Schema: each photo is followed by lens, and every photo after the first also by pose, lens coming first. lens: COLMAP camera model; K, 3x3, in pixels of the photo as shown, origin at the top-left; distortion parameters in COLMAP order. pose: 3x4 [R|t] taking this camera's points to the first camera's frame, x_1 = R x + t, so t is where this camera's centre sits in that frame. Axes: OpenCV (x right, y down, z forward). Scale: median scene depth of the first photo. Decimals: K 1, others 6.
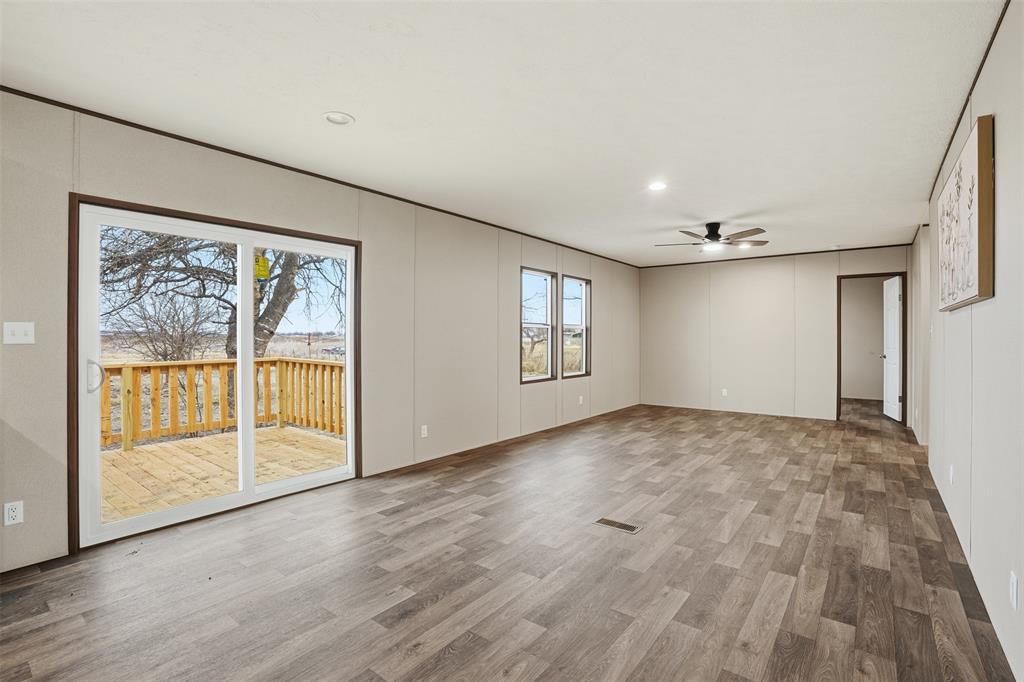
lens RADIAL K [[482.5, 0, 512.0], [0, 482.5, 341.0], [0, 0, 1]] dist [-0.052437, 0.023261]
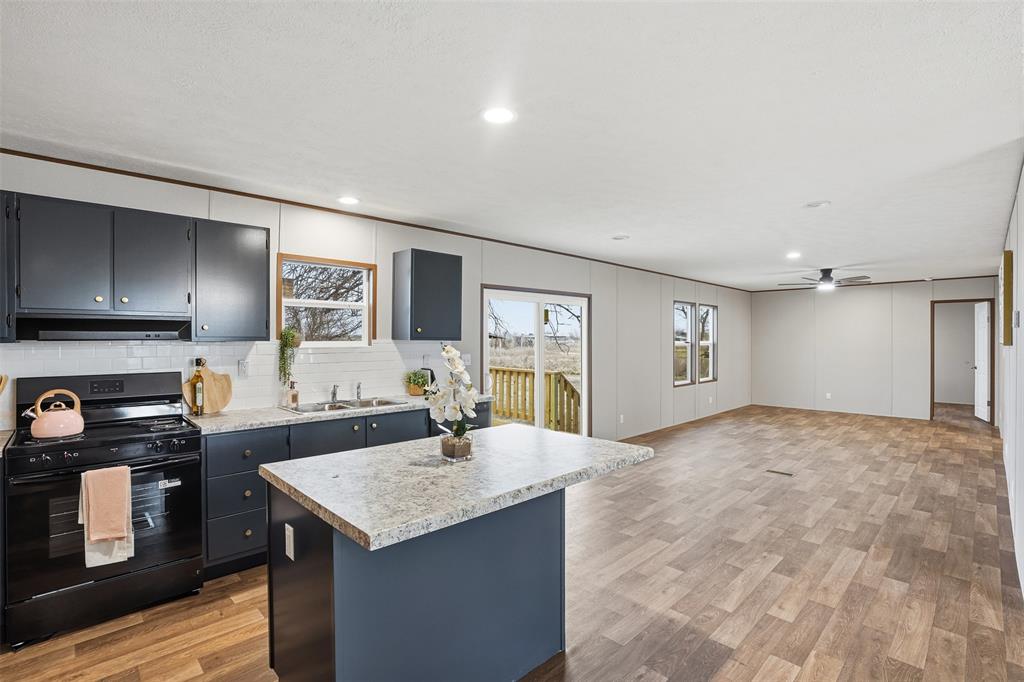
lens RADIAL K [[482.5, 0, 512.0], [0, 482.5, 341.0], [0, 0, 1]] dist [-0.052437, 0.023261]
pose [[0.990759, -0.000716, -0.135634, -0.281770], [0.000199, 0.999993, -0.003825, -0.040482], [0.135636, 0.003763, 0.990752, -0.449633]]
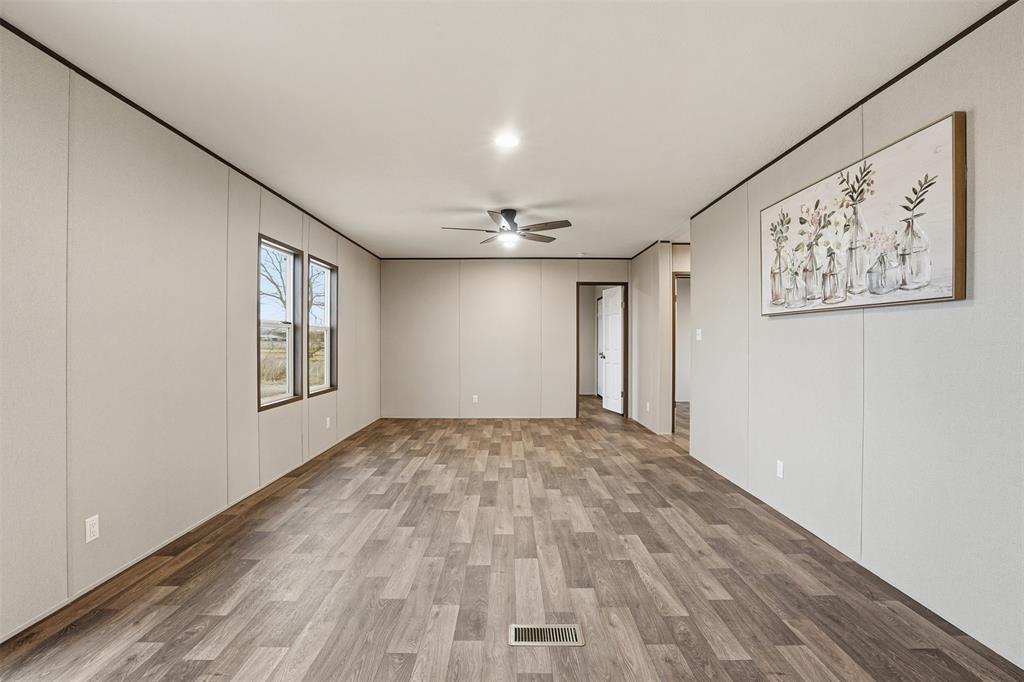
lens RADIAL K [[482.5, 0, 512.0], [0, 482.5, 341.0], [0, 0, 1]] dist [-0.052437, 0.023261]
pose [[0.791953, -0.003359, 0.610573, -0.118468], [0.006401, 0.999976, -0.002801, -0.003875], [-0.610549, 0.006126, 0.791955, 0.304957]]
